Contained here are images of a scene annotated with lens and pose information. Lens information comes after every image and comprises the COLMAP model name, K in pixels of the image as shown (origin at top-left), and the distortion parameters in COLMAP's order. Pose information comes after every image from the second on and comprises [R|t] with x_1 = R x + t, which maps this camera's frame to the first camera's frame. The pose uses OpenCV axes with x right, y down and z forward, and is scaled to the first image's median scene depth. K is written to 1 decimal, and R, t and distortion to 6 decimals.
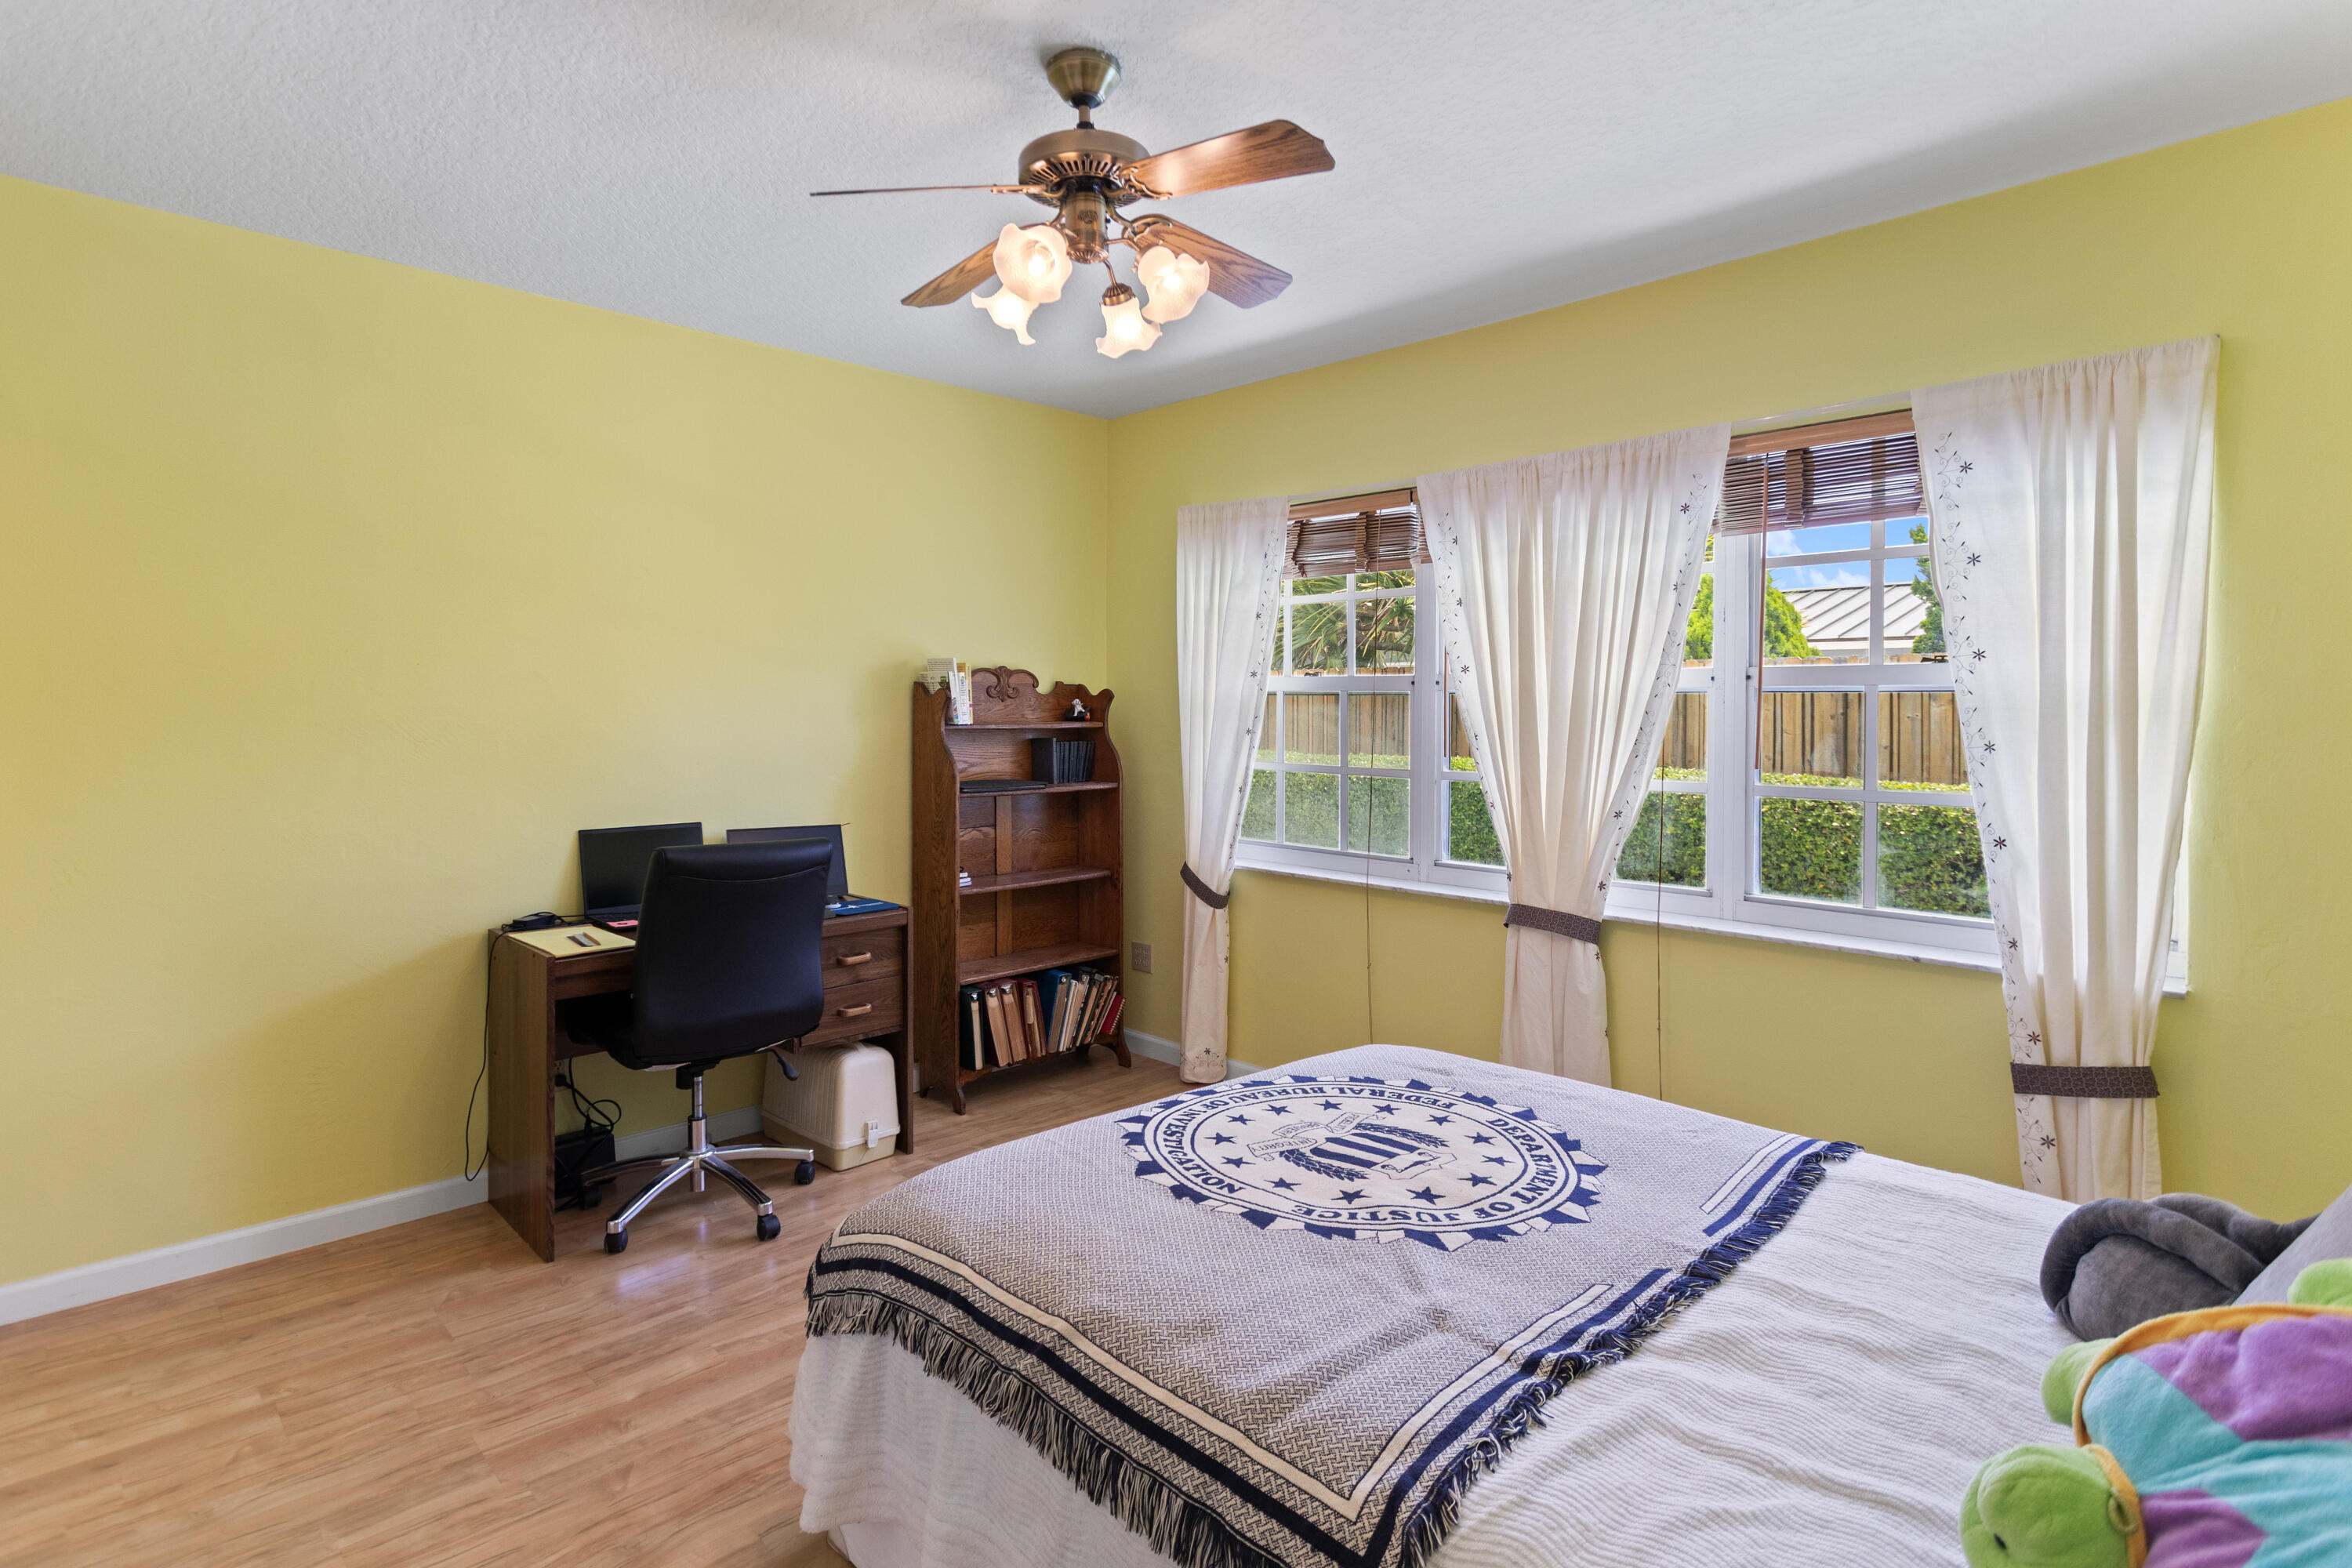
lens RADIAL K [[1158.9, 0, 1159.6], [0, 1158.9, 704.1], [0, 0, 1]] dist [0.005919, 0.001565]
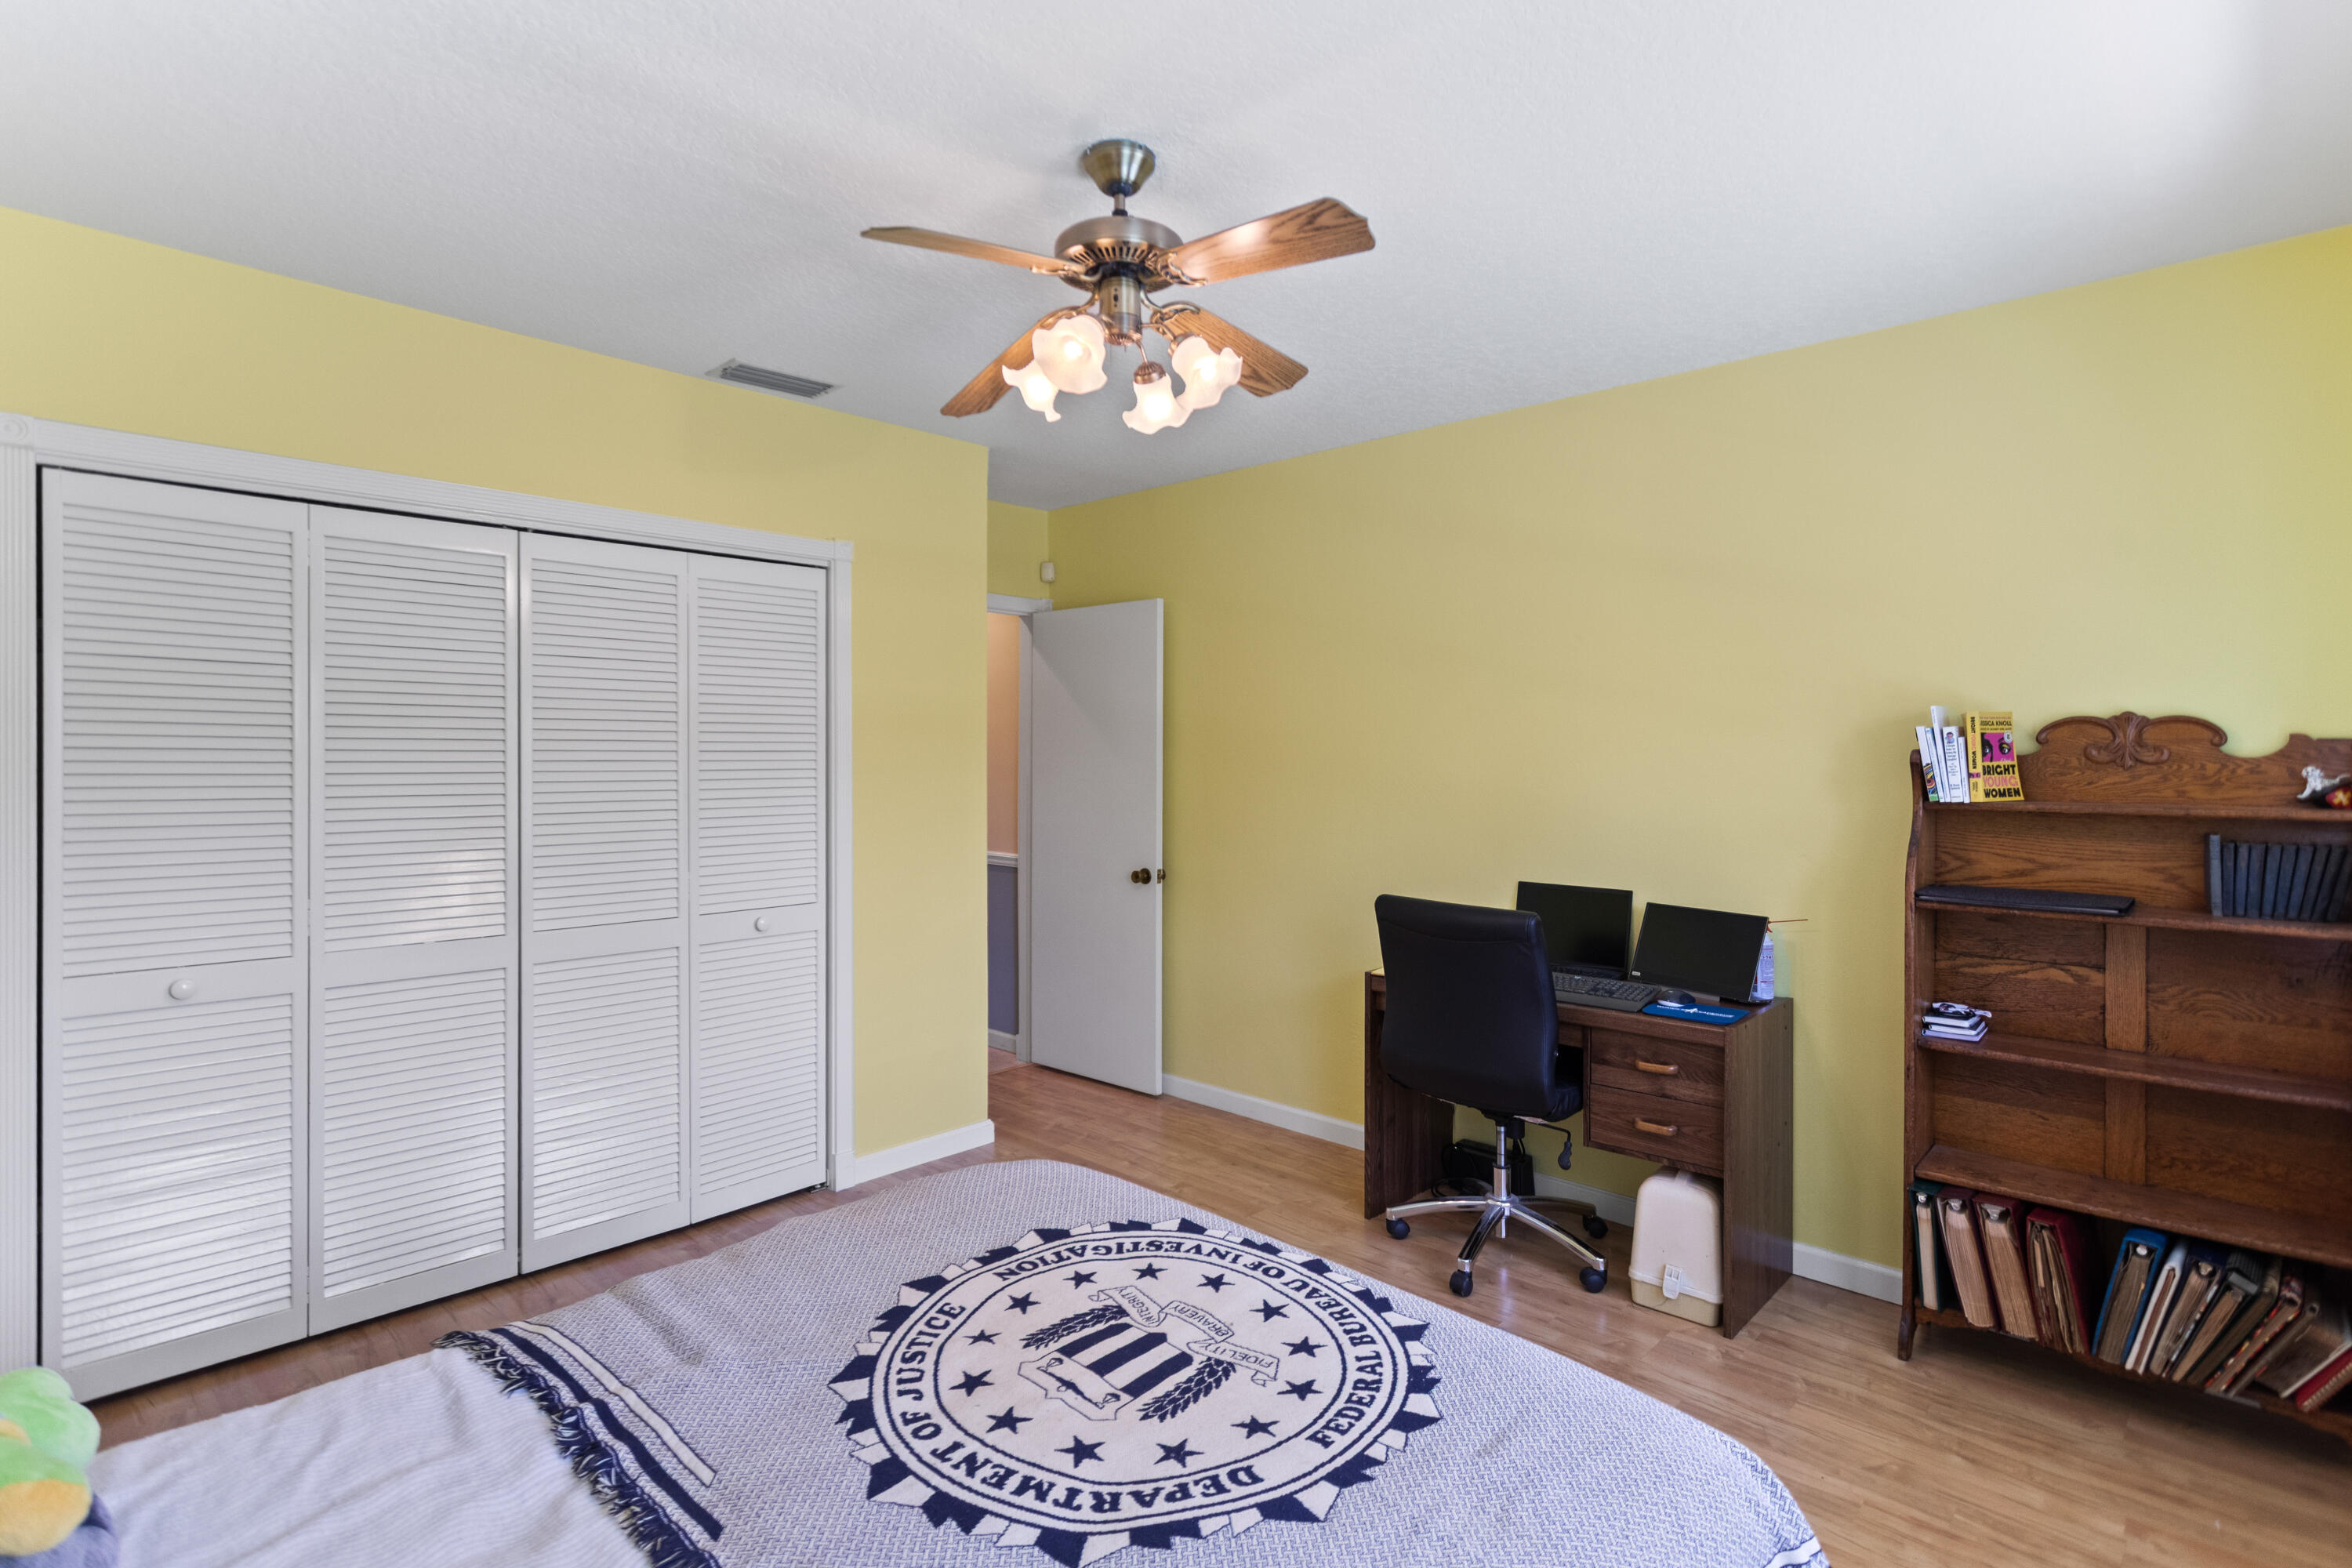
lens RADIAL K [[1158.9, 0, 1176.0], [0, 1158.9, 764.3], [0, 0, 1]] dist [0.005919, 0.001565]
pose [[0.064617, 0.006765, -0.997887, 0.917112], [-0.001310, 0.999977, 0.006694, -0.015885], [0.997909, 0.000875, 0.064624, 0.949317]]
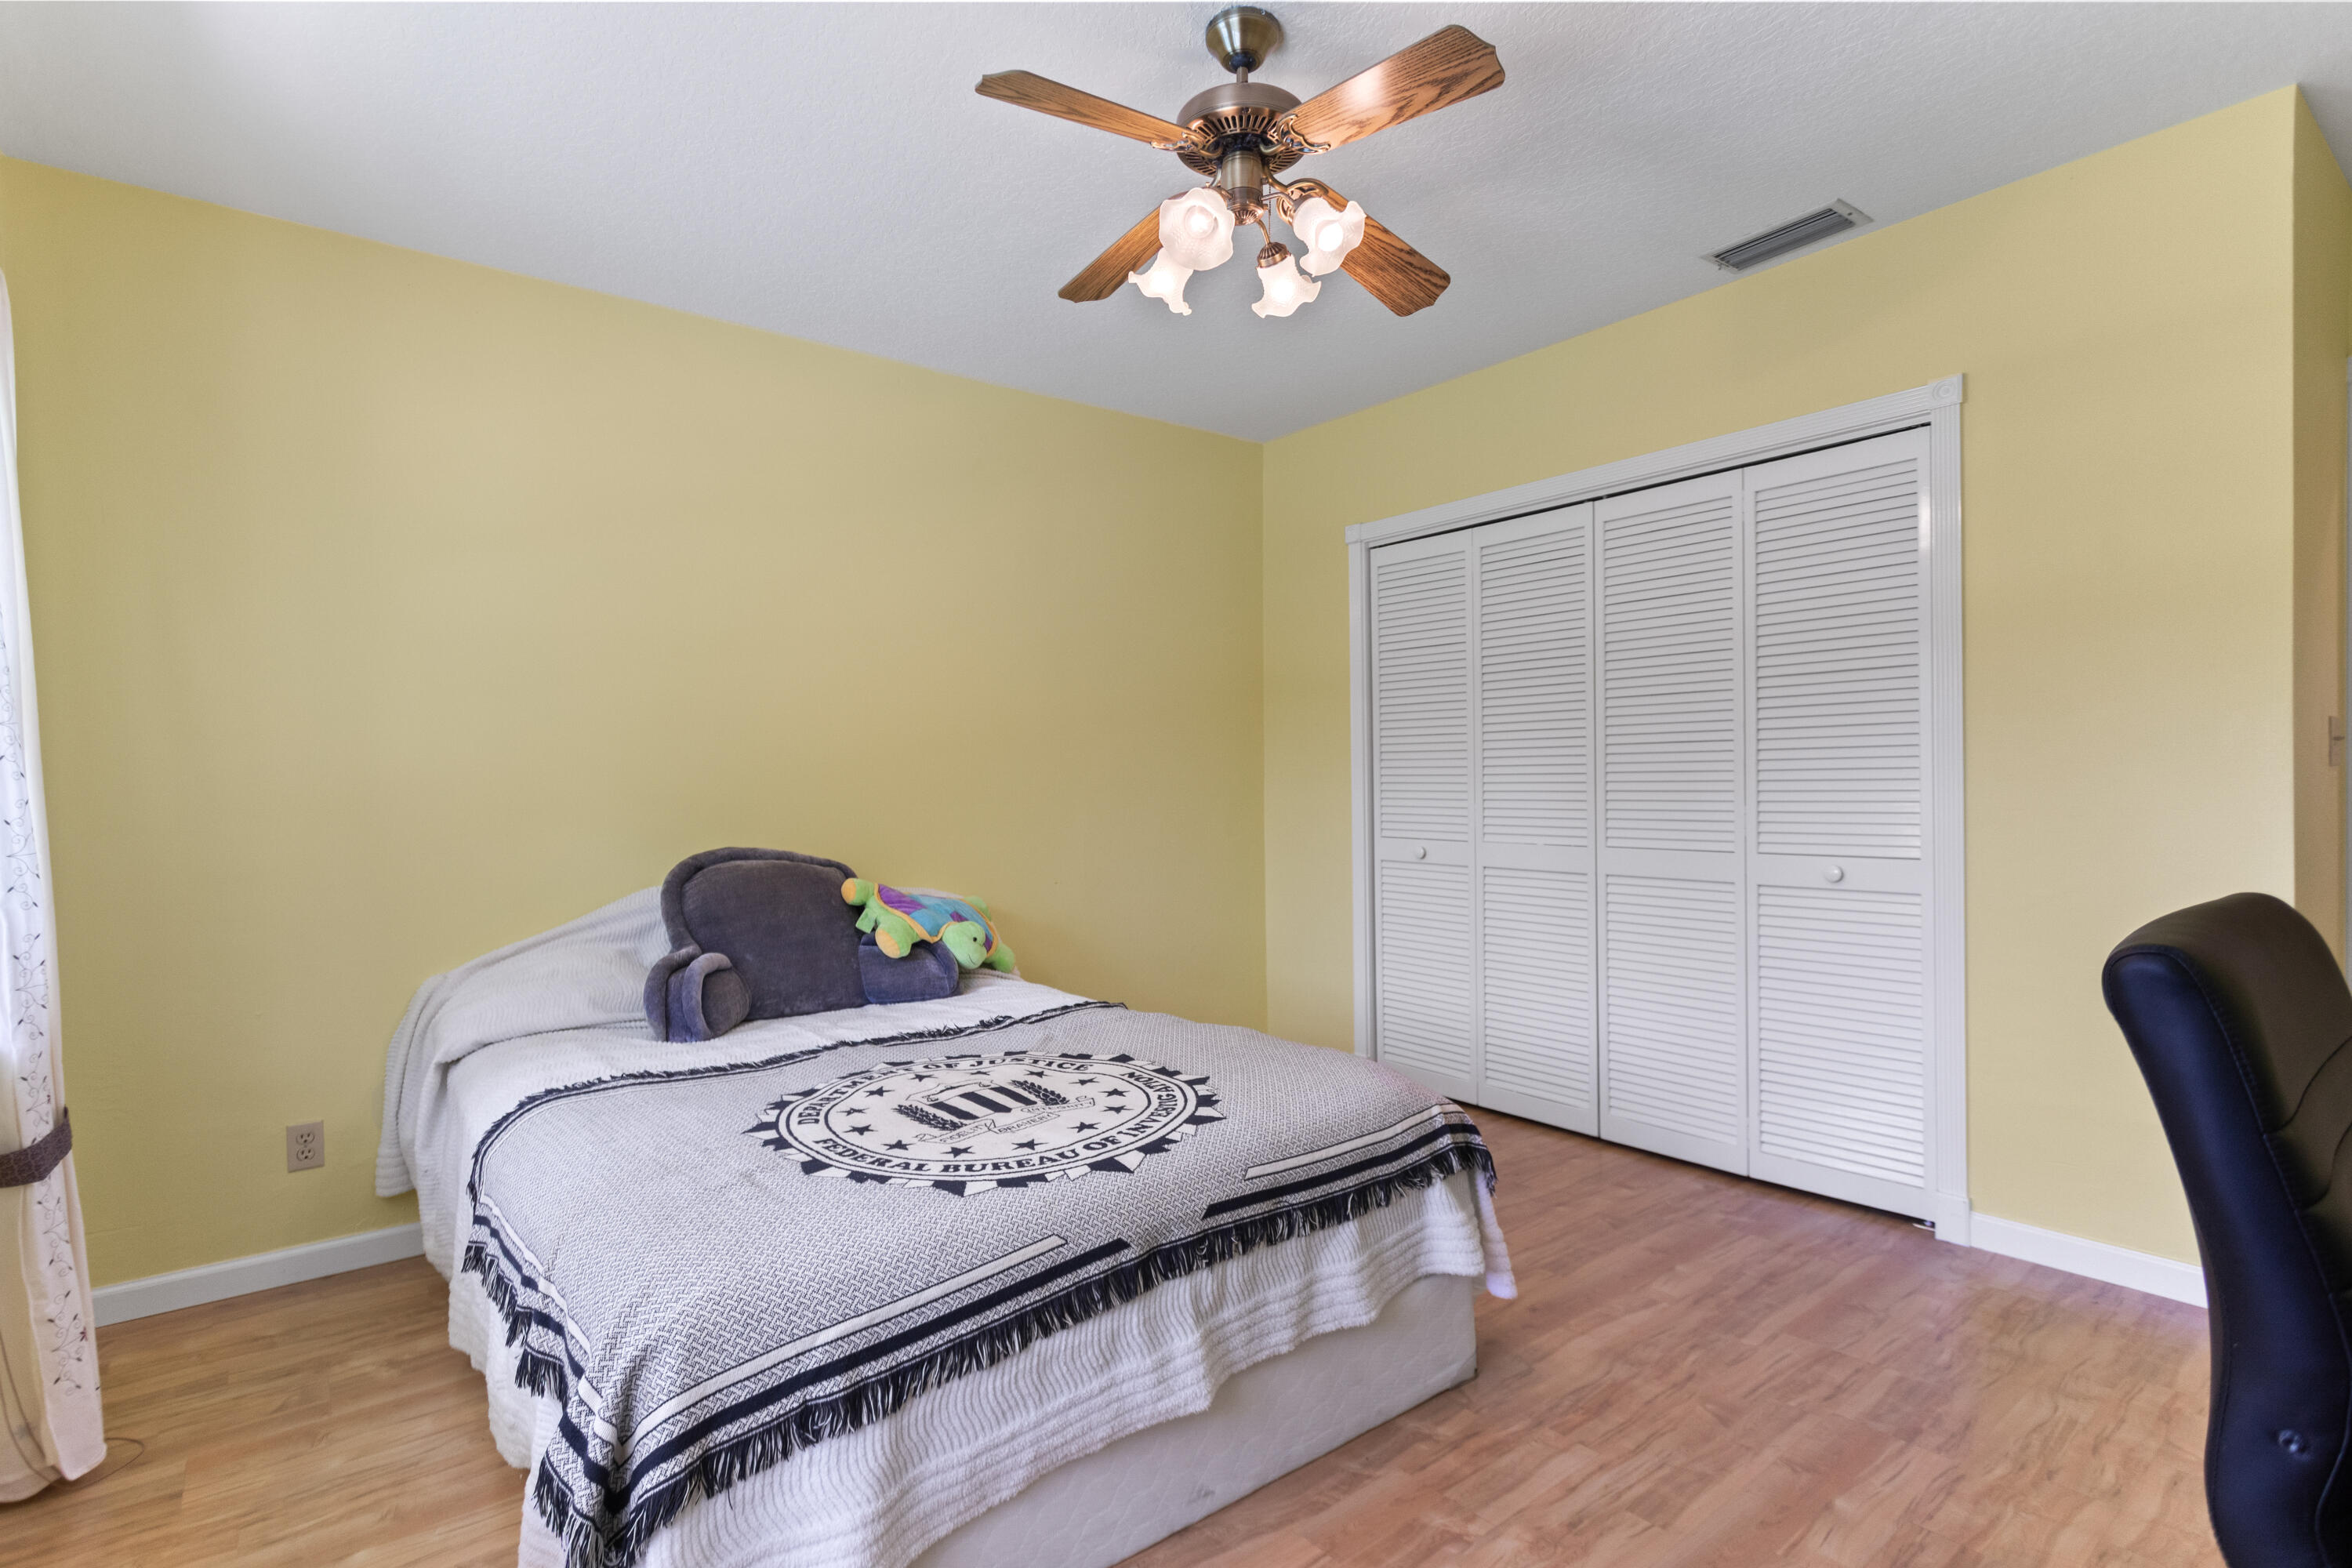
lens RADIAL K [[1158.9, 0, 1165.9], [0, 1158.9, 790.5], [0, 0, 1]] dist [0.005919, 0.001565]
pose [[-0.995138, 0.016168, 0.097151, -0.085557], [0.016735, 0.999847, 0.005016, 0.100906], [-0.097055, 0.006618, -0.995257, 1.936848]]
